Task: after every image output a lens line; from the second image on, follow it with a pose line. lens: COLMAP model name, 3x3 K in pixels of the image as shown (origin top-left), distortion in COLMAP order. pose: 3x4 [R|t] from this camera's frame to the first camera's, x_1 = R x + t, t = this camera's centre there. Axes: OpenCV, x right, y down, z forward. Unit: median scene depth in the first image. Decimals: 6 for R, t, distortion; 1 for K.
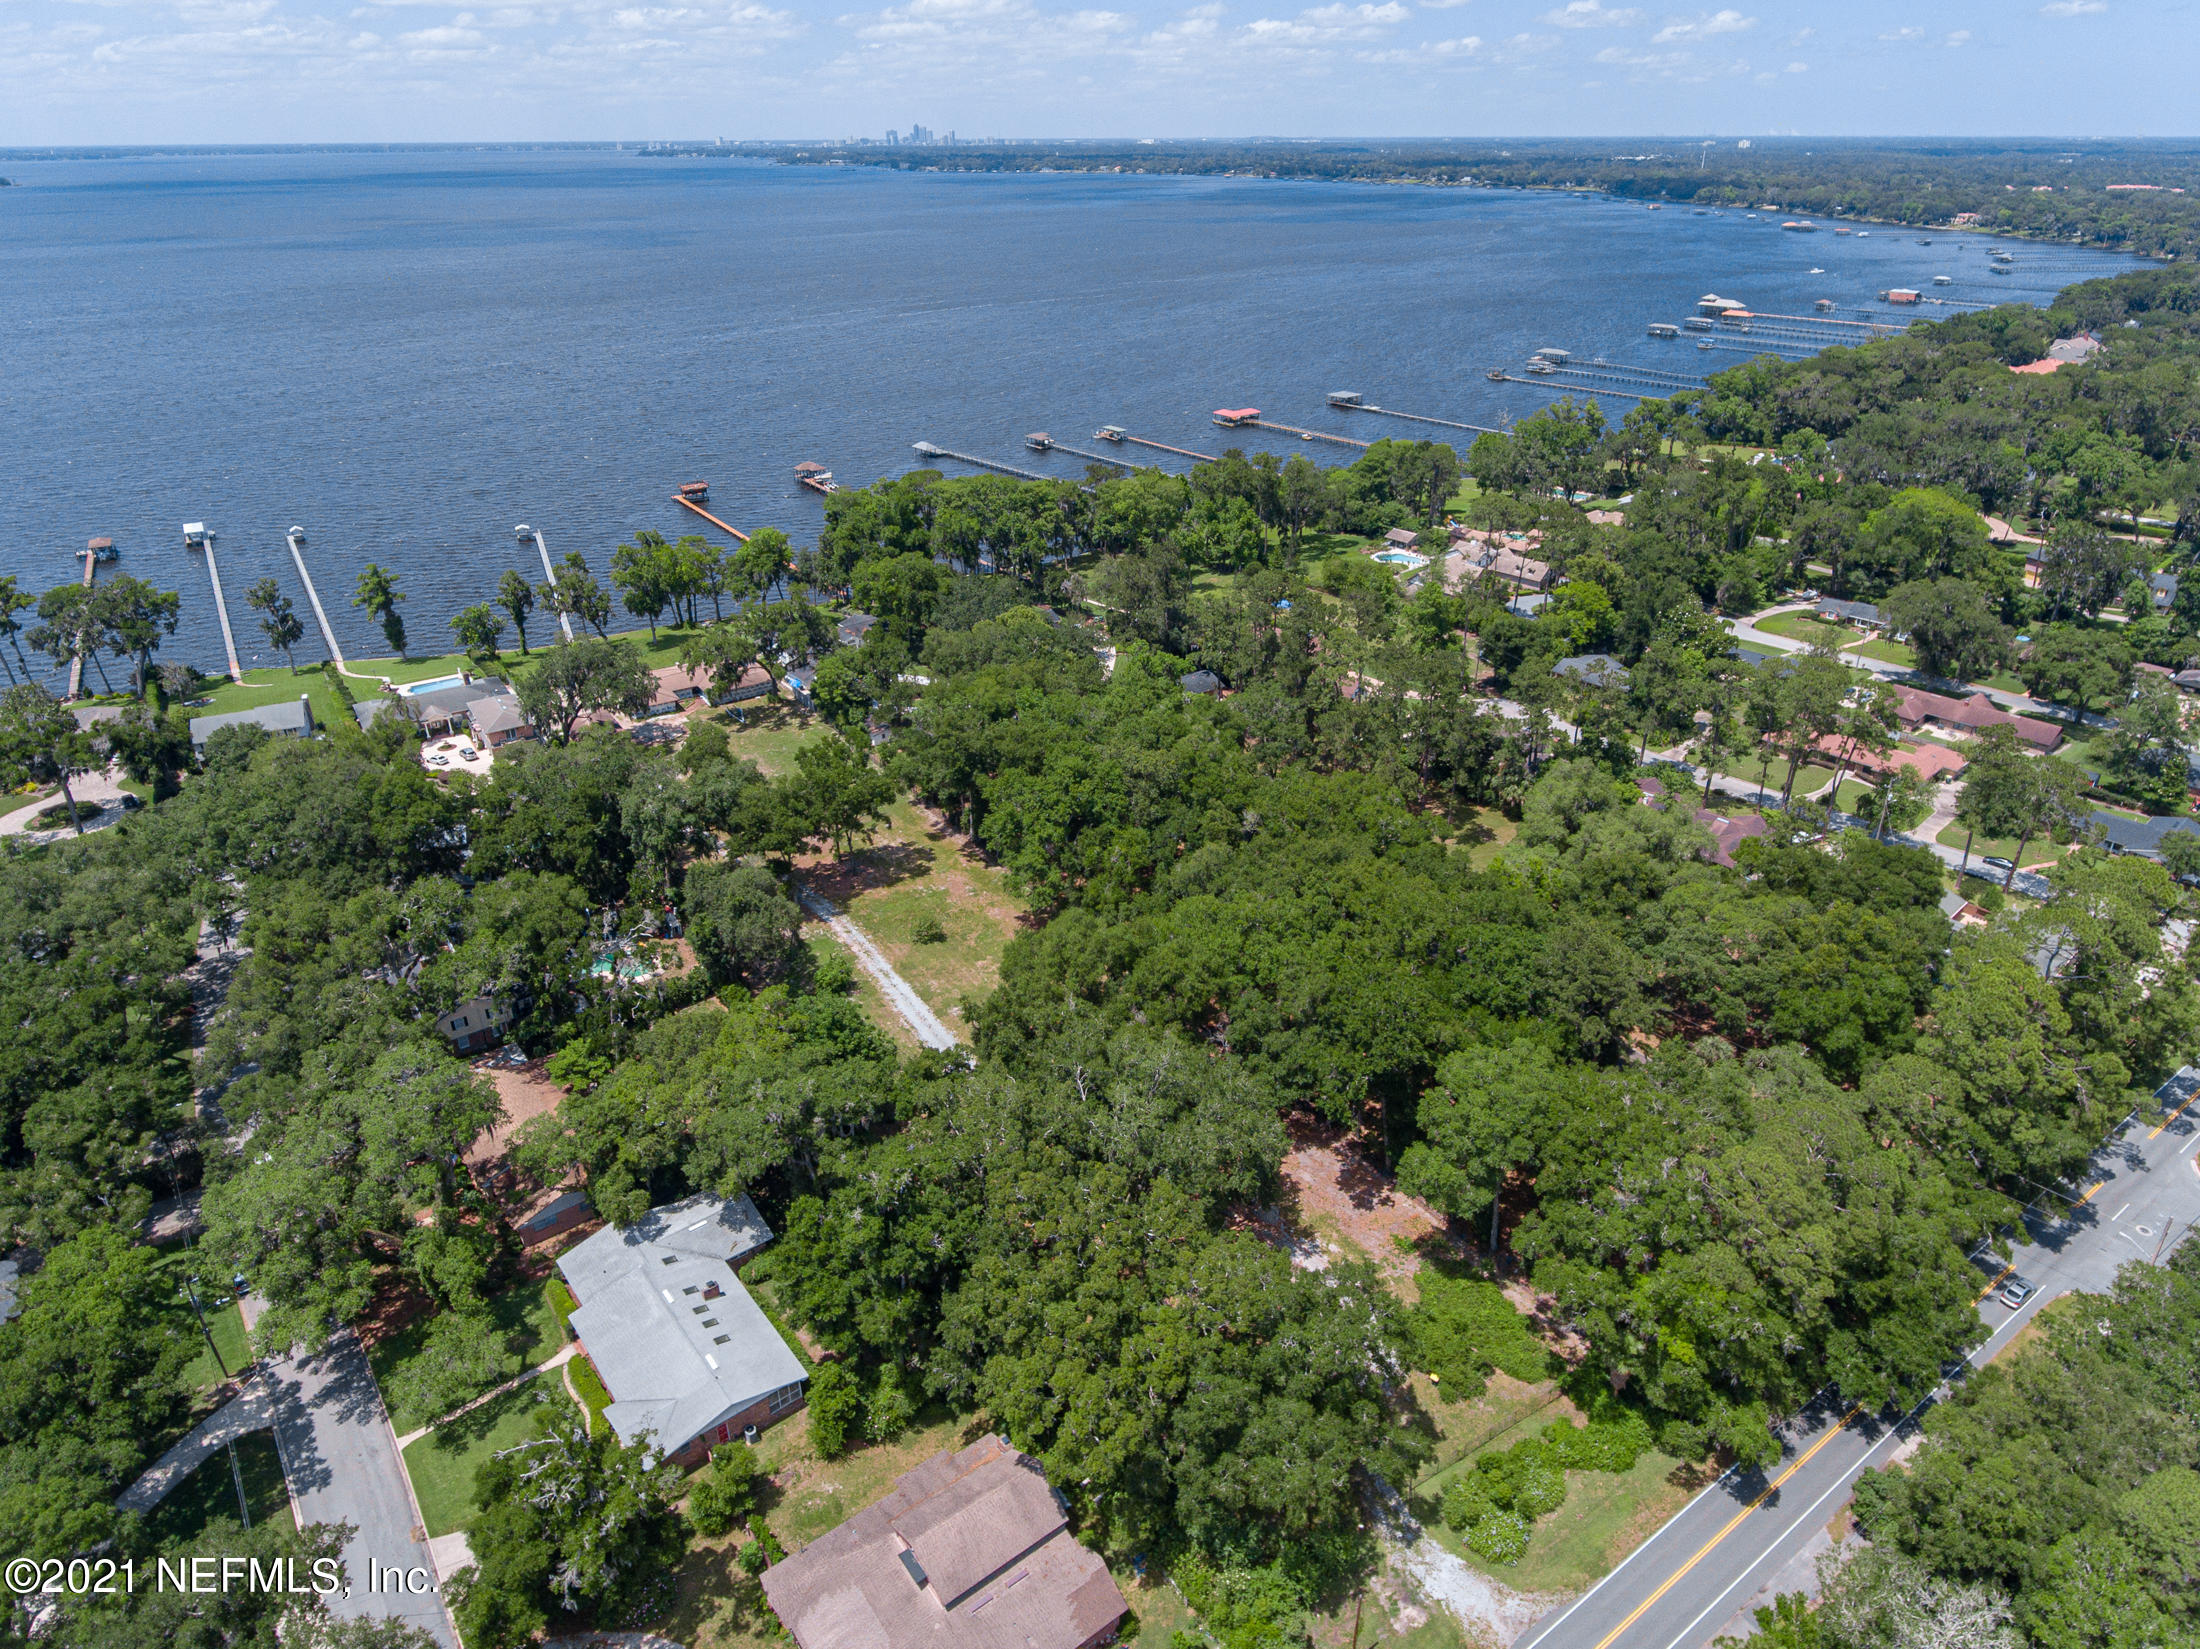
lens RADIAL K [[1315.4, 0, 1101.7], [0, 1315.4, 799.5], [0, 0, 1]] dist [-0.001697, -0.000998]
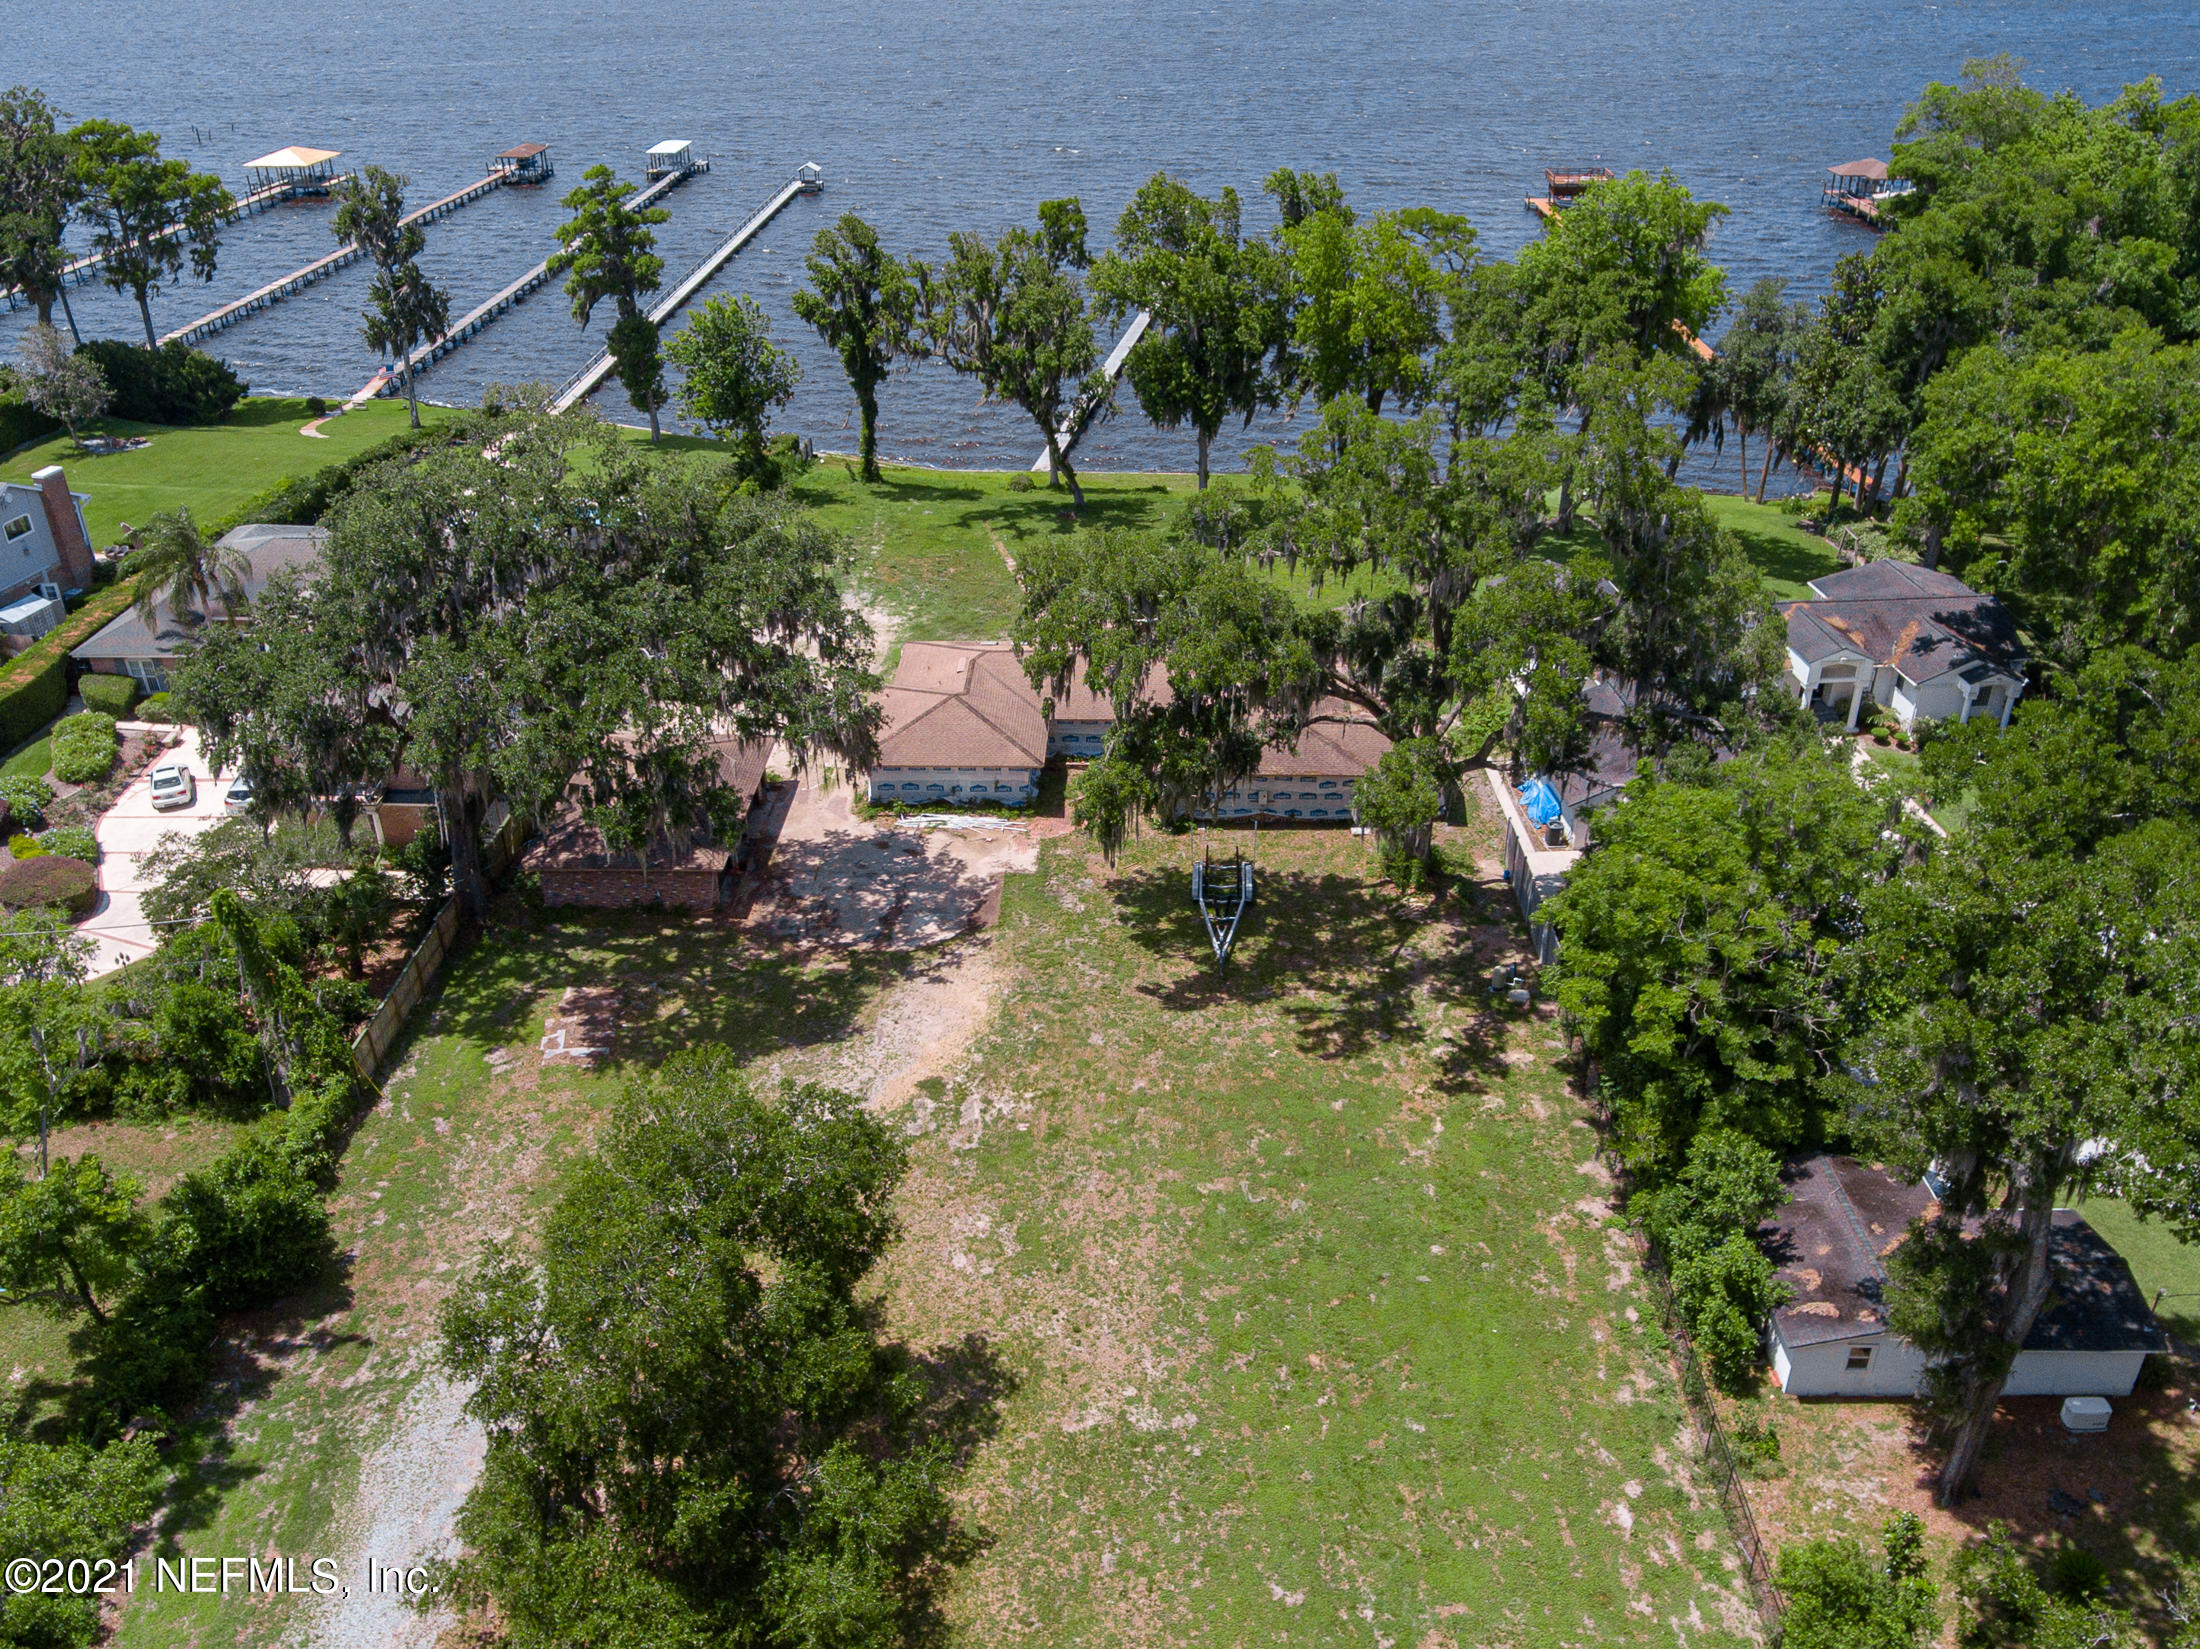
lens RADIAL K [[1868.2, 0, 1101.9], [0, 1868.2, 869.9], [0, 0, 1]] dist [-0.003435, -0.003386]
pose [[0.826967, 0.282787, -0.485959, -0.140742], [-0.253751, 0.958996, 0.126241, -0.104530], [0.501732, 0.018915, 0.864816, 0.712583]]
